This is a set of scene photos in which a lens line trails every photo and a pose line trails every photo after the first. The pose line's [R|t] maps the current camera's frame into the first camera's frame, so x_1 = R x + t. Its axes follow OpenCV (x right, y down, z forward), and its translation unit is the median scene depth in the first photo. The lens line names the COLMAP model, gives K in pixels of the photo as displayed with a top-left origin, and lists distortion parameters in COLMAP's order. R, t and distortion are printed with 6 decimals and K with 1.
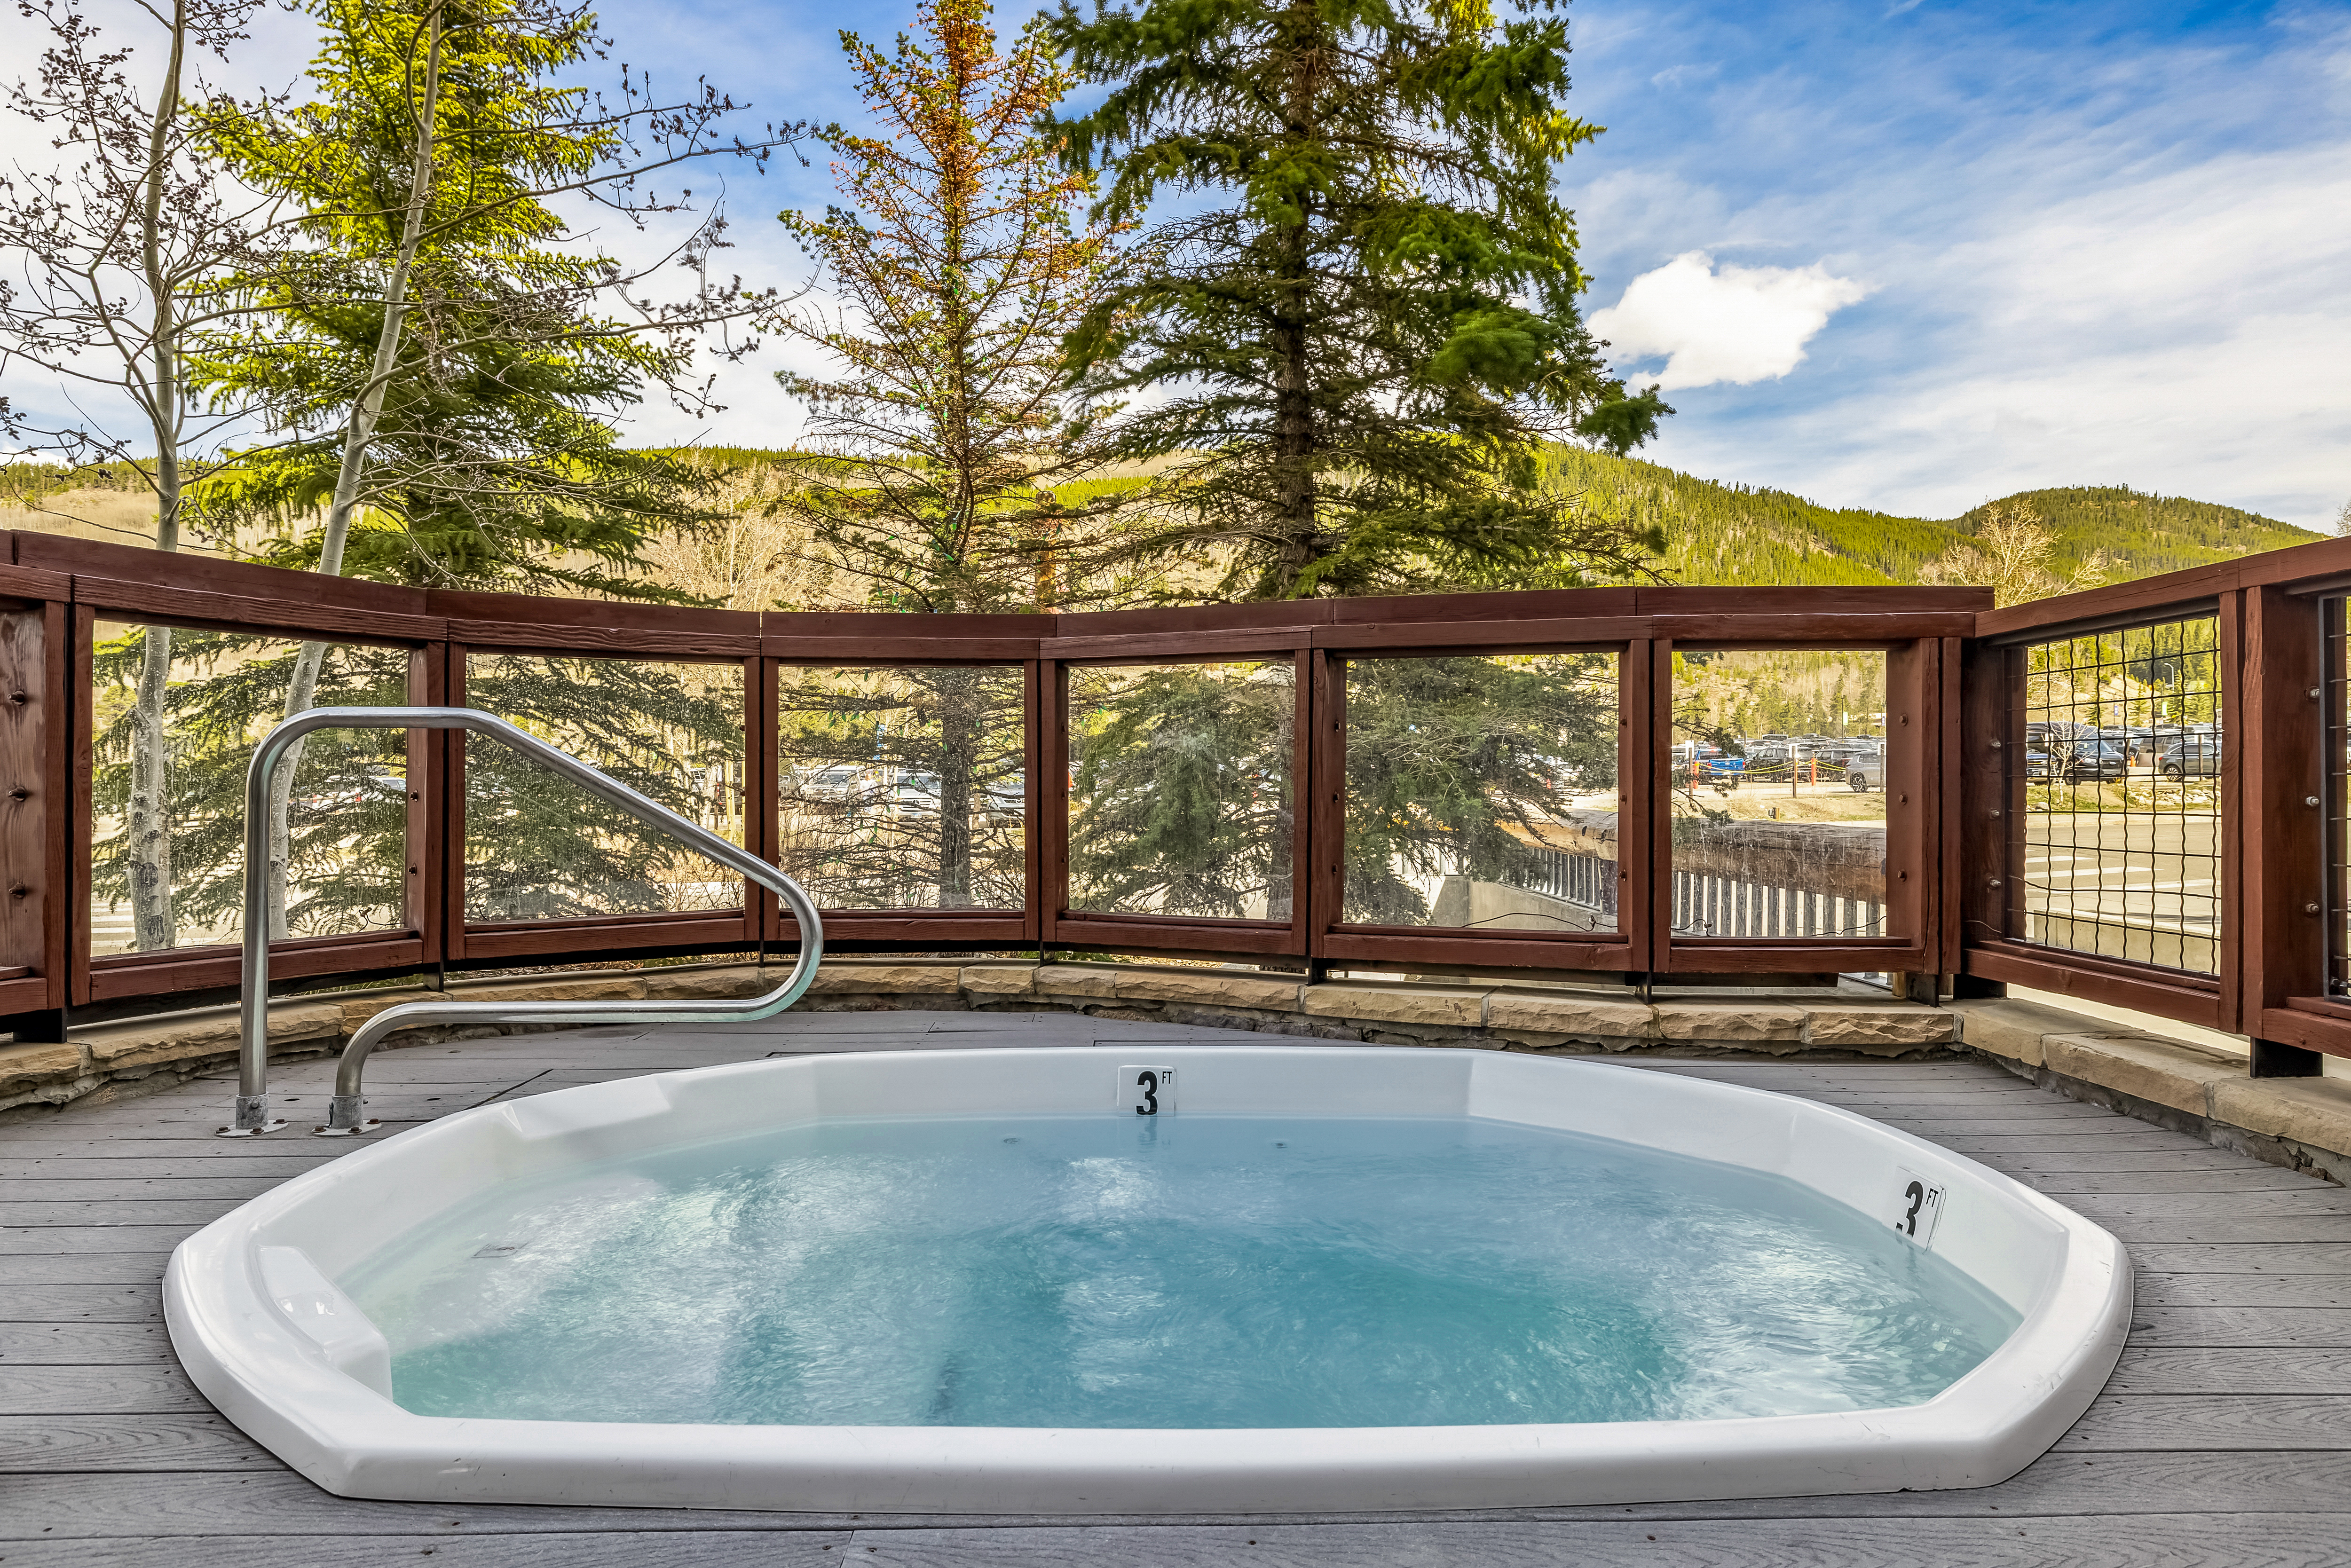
lens RADIAL K [[1320.4, 0, 1176.7], [0, 1320.4, 776.0], [0, 0, 1]] dist [-0.000723, 0.000974]
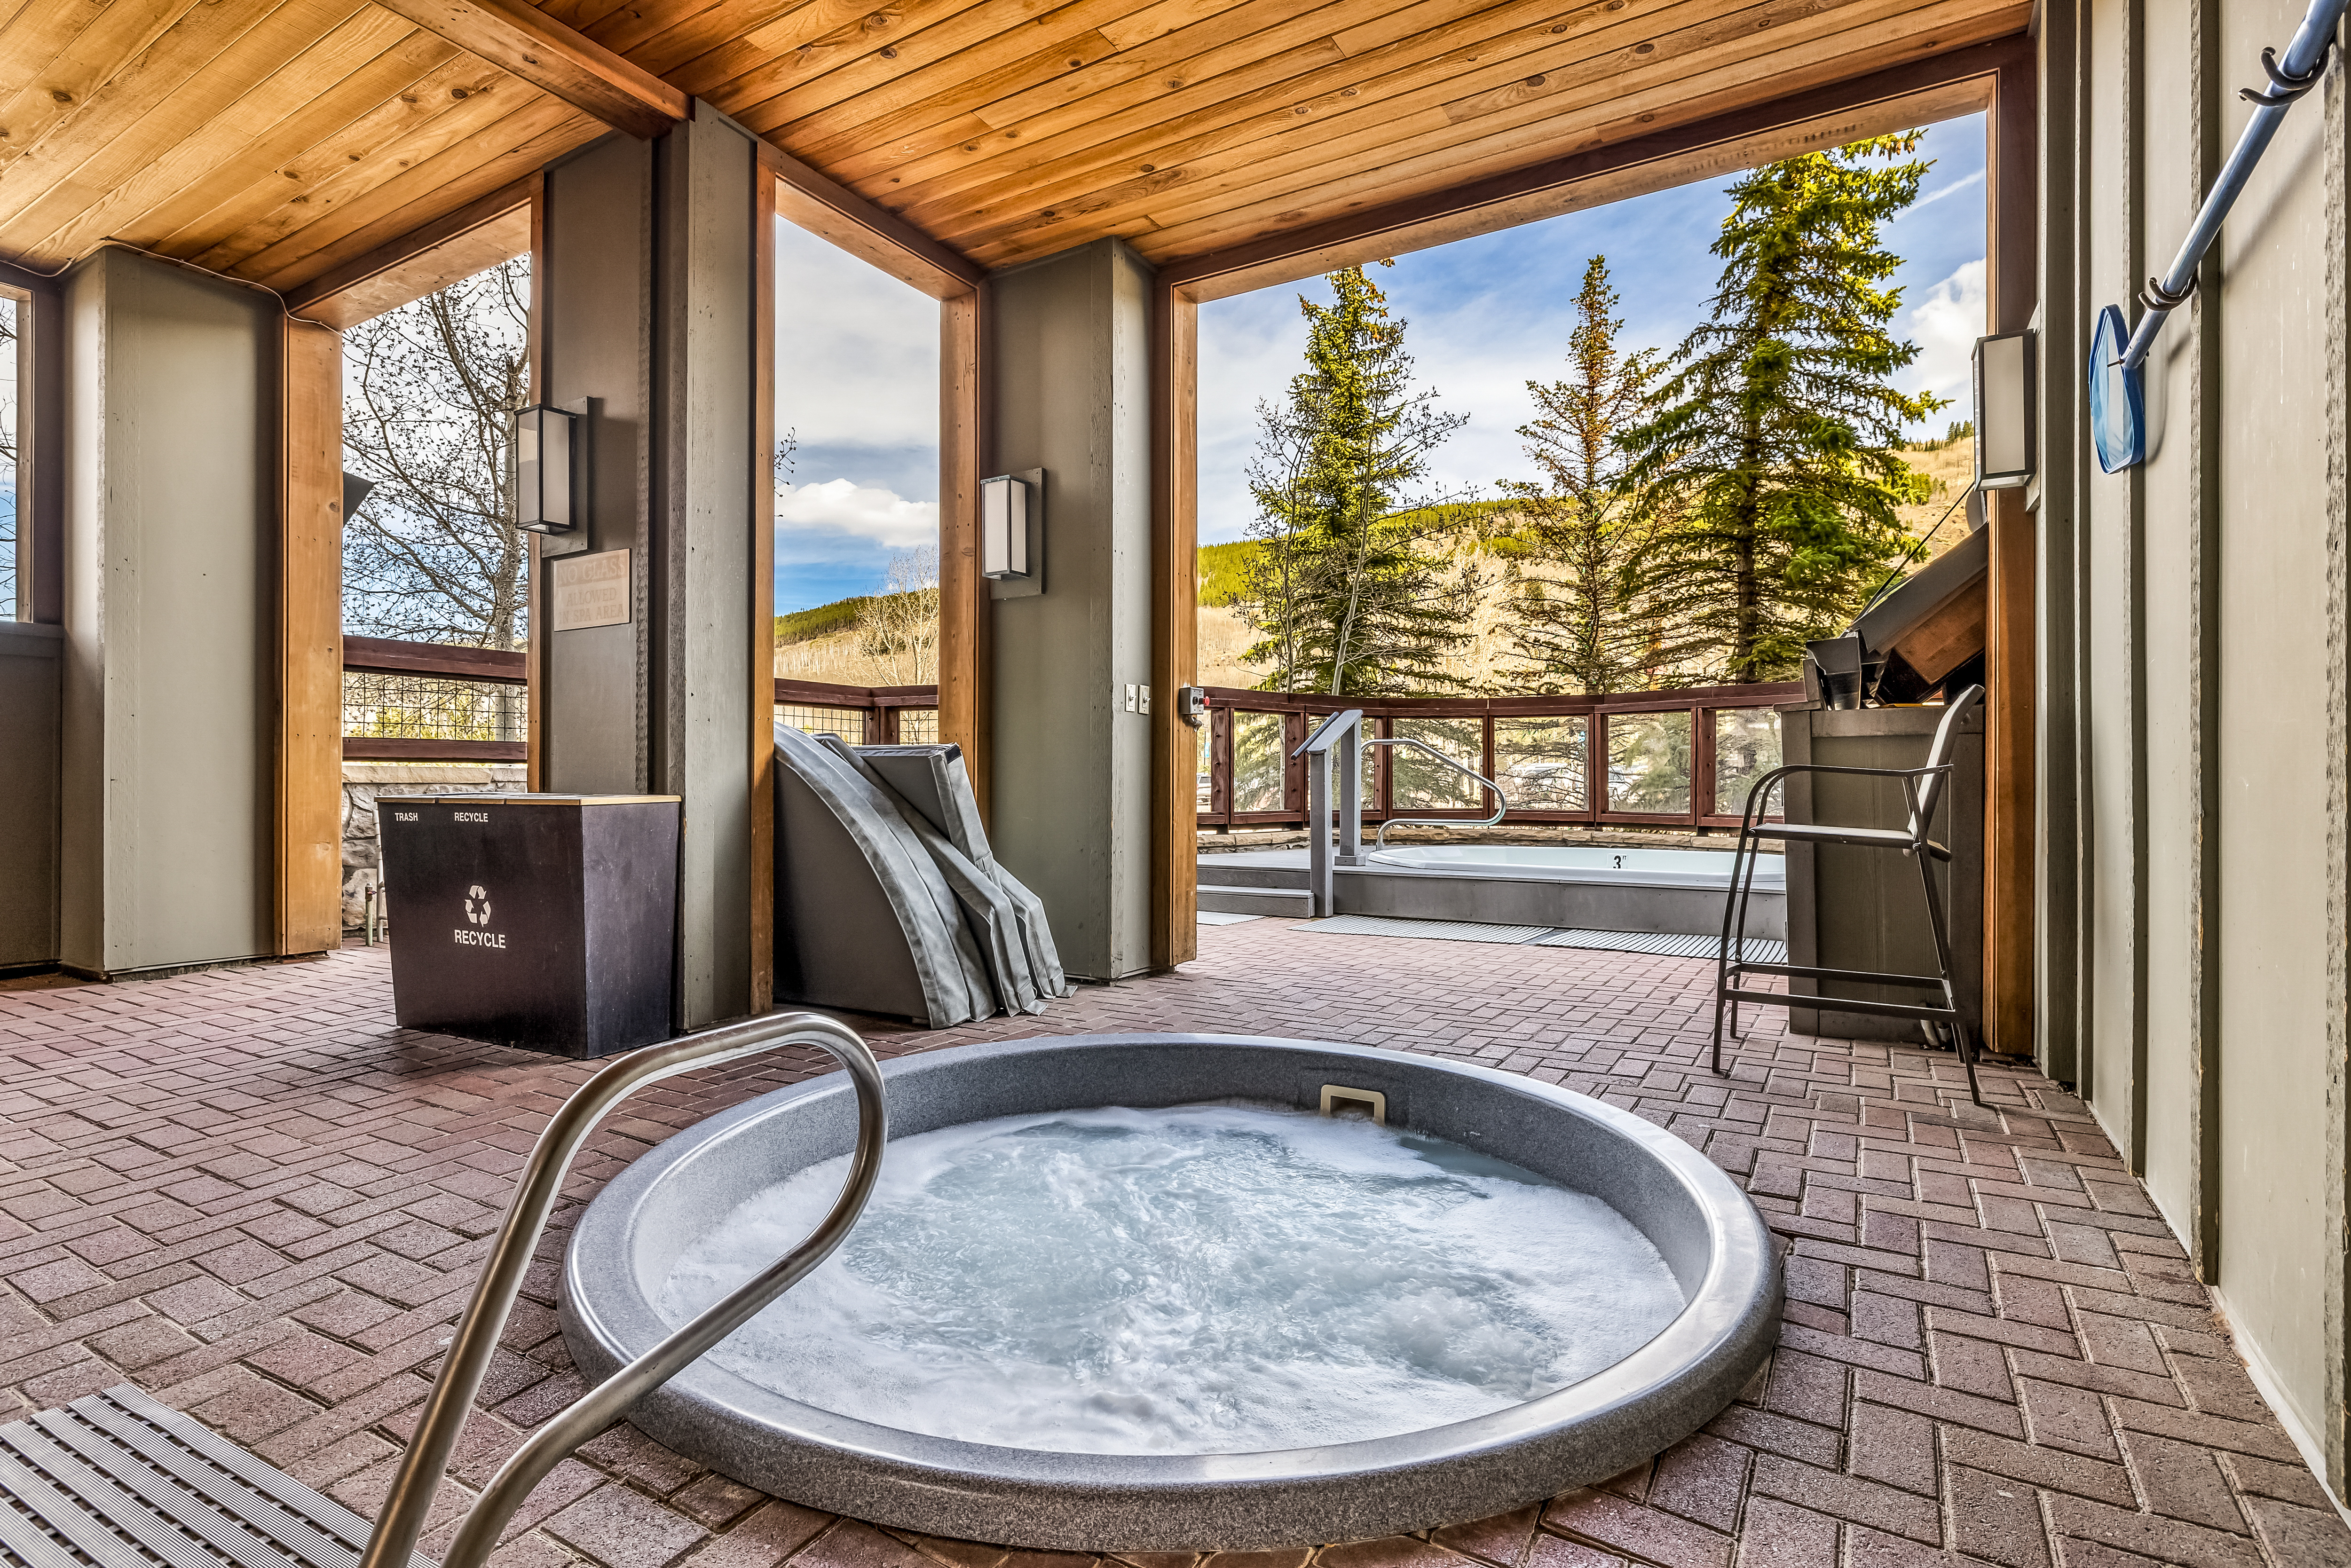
lens RADIAL K [[1103.5, 0, 1189.7], [0, 1103.5, 774.4], [0, 0, 1]] dist [-0.005889, 0.000121]
pose [[0.847055, 0.000566, -0.531505, 0.208728], [-0.000028, 0.999999, 0.001020, 0.016800], [0.531505, -0.000849, 0.847055, -0.712754]]
